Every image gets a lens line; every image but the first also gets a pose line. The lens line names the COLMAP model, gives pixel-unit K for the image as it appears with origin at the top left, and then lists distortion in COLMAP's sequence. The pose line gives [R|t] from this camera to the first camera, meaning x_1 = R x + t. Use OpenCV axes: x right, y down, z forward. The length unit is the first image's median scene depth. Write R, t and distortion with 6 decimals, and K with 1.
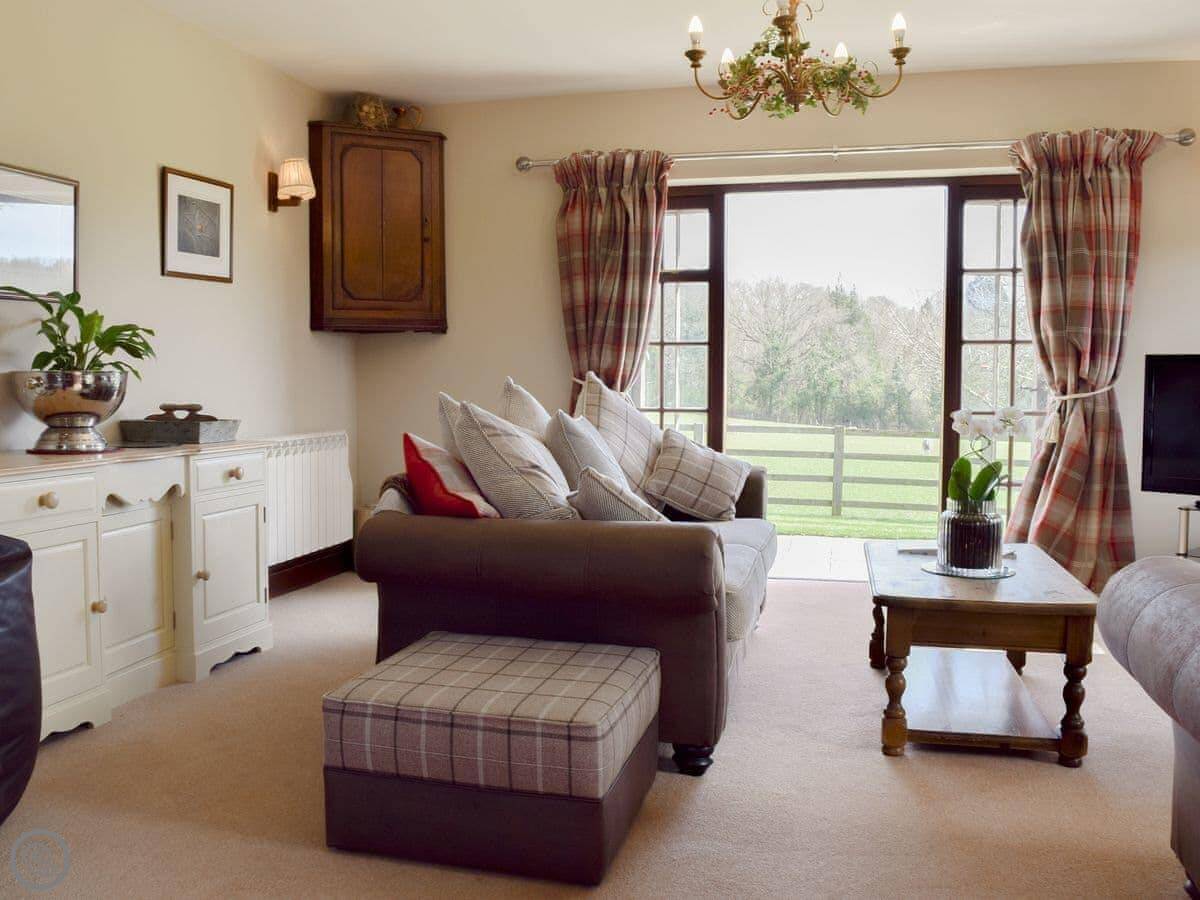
lens RADIAL K [[1042.3, 0, 581.5], [0, 1042.3, 449.5], [0, 0, 1]] dist [-0.084896, 0.016305]
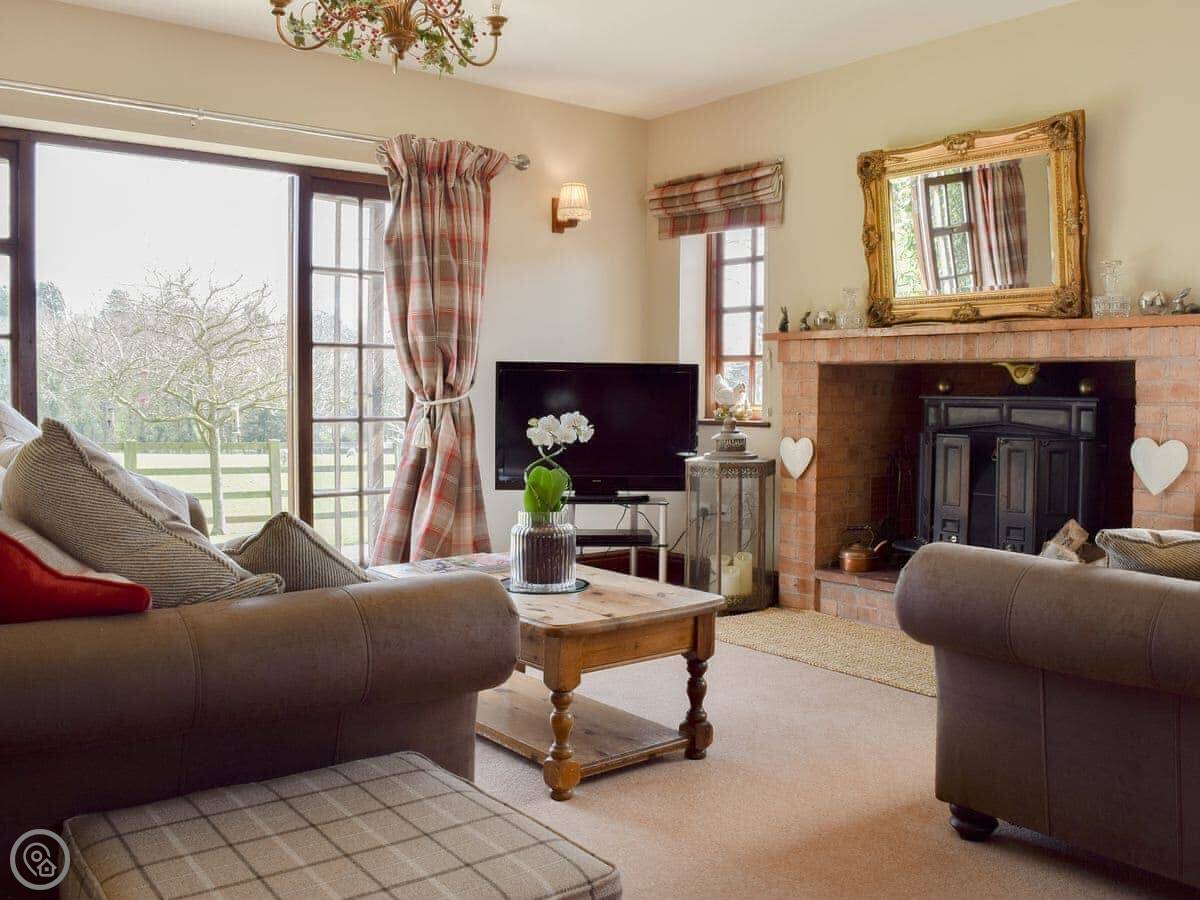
lens RADIAL K [[1042.3, 0, 581.5], [0, 1042.3, 449.5], [0, 0, 1]] dist [-0.084896, 0.016305]
pose [[0.620554, -0.039991, 0.783143, -0.242006], [0.043767, 0.998908, 0.016329, -0.015585], [-0.782941, 0.024143, 0.621627, 0.255973]]
